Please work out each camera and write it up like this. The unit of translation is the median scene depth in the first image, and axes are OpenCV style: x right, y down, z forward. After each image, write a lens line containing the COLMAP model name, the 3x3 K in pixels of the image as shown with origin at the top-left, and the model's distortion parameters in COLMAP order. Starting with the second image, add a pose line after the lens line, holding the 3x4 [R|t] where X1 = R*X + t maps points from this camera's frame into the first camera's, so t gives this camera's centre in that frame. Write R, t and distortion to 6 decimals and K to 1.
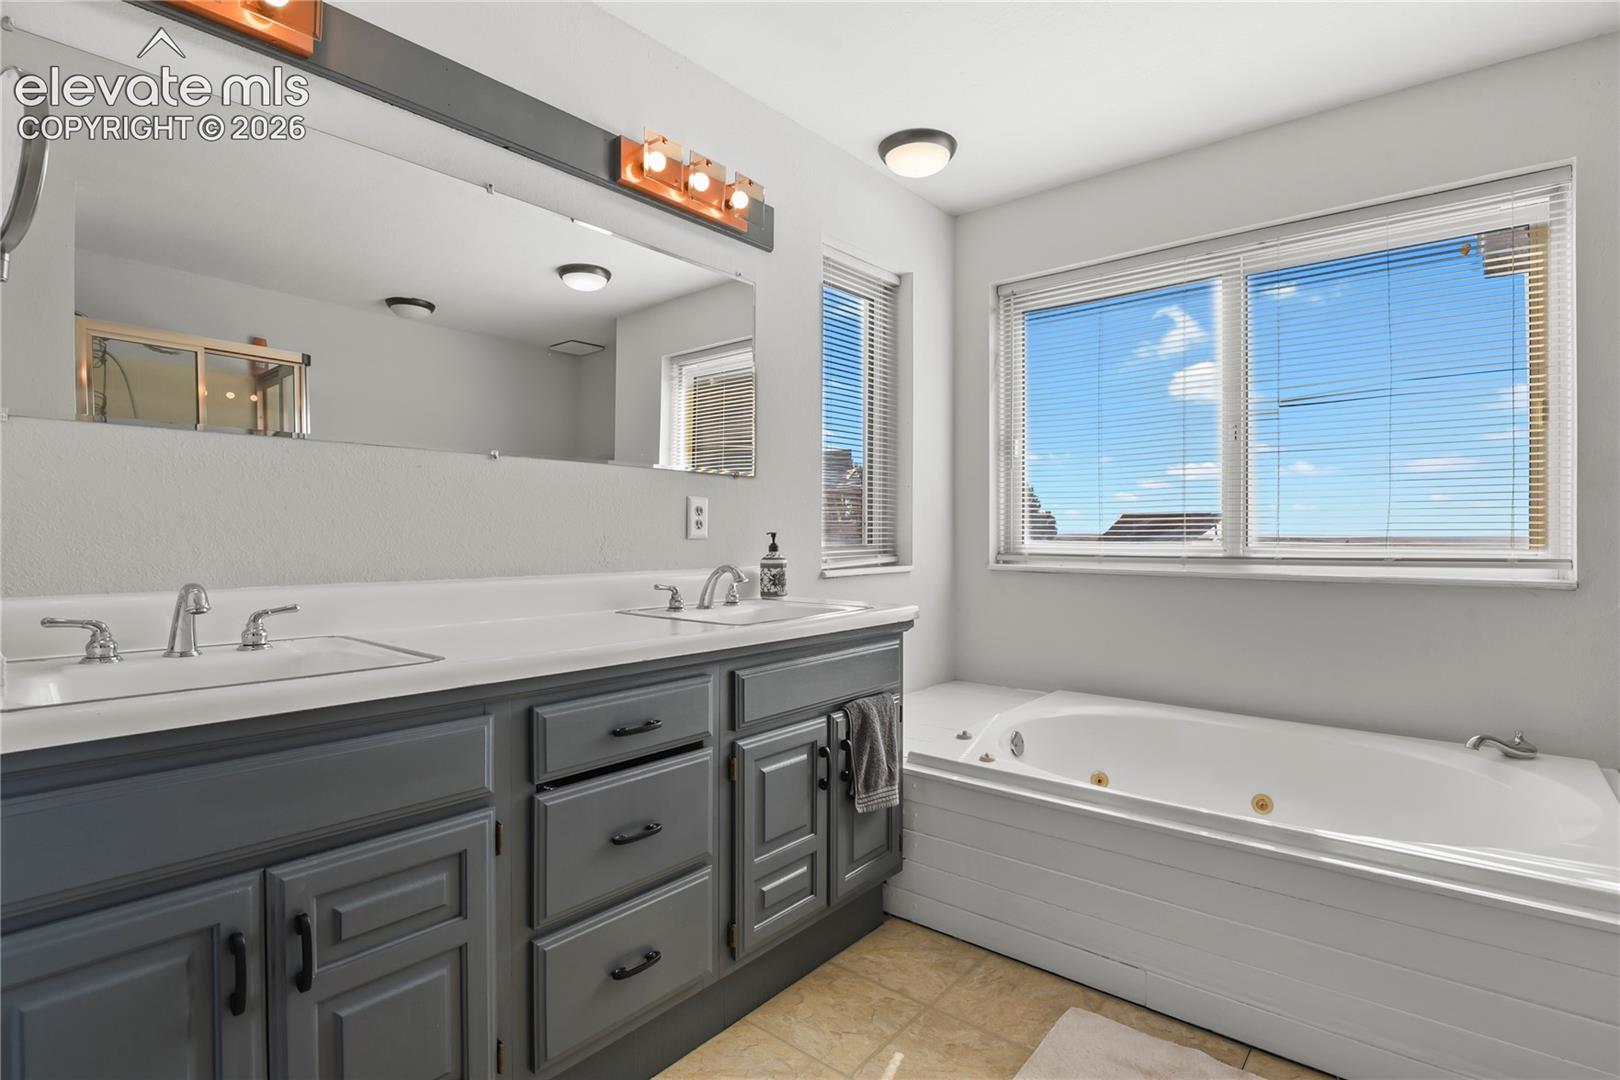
lens RADIAL K [[768.2, 0, 810.0], [0, 768.2, 540.0], [0, 0, 1]] dist [-0.000282, -0.000779]
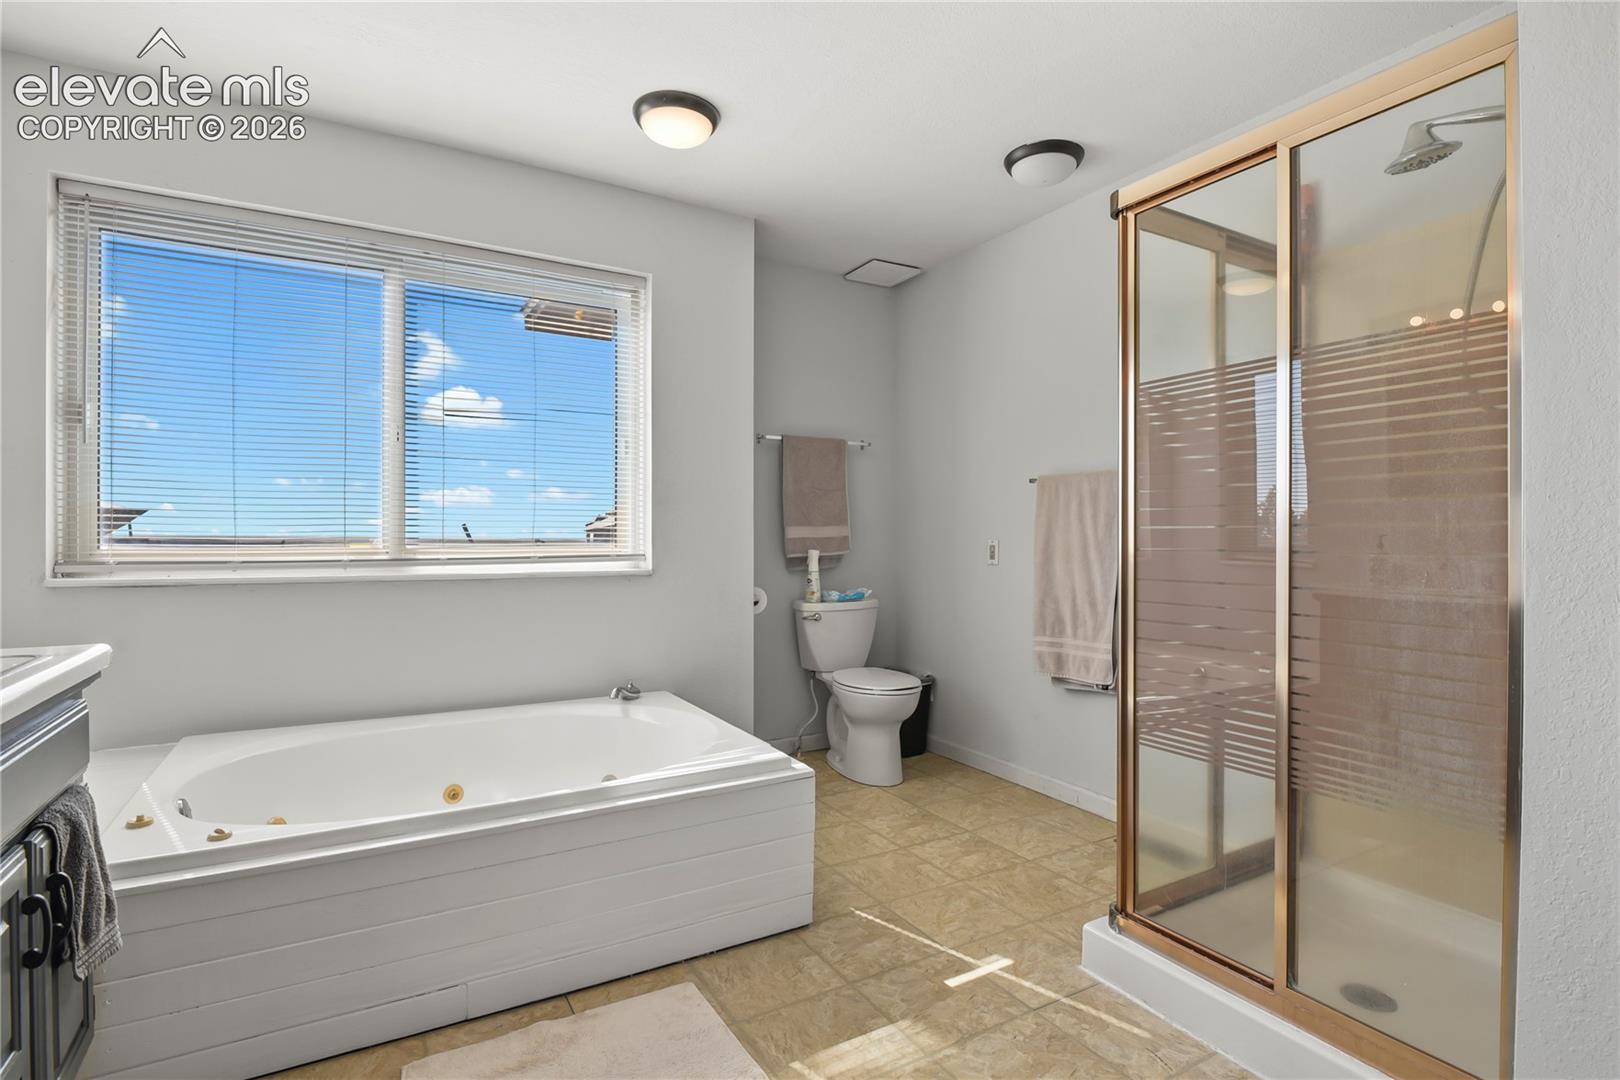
lens RADIAL K [[786.6, 0, 810.0], [0, 786.6, 540.0], [0, 0, 1]] dist [-0.017360, 0.001414]
pose [[0.361808, -0.004134, 0.932243, -0.274606], [0.005297, 0.999983, 0.002379, -0.002609], [-0.932238, 0.004078, 0.361824, 0.194070]]
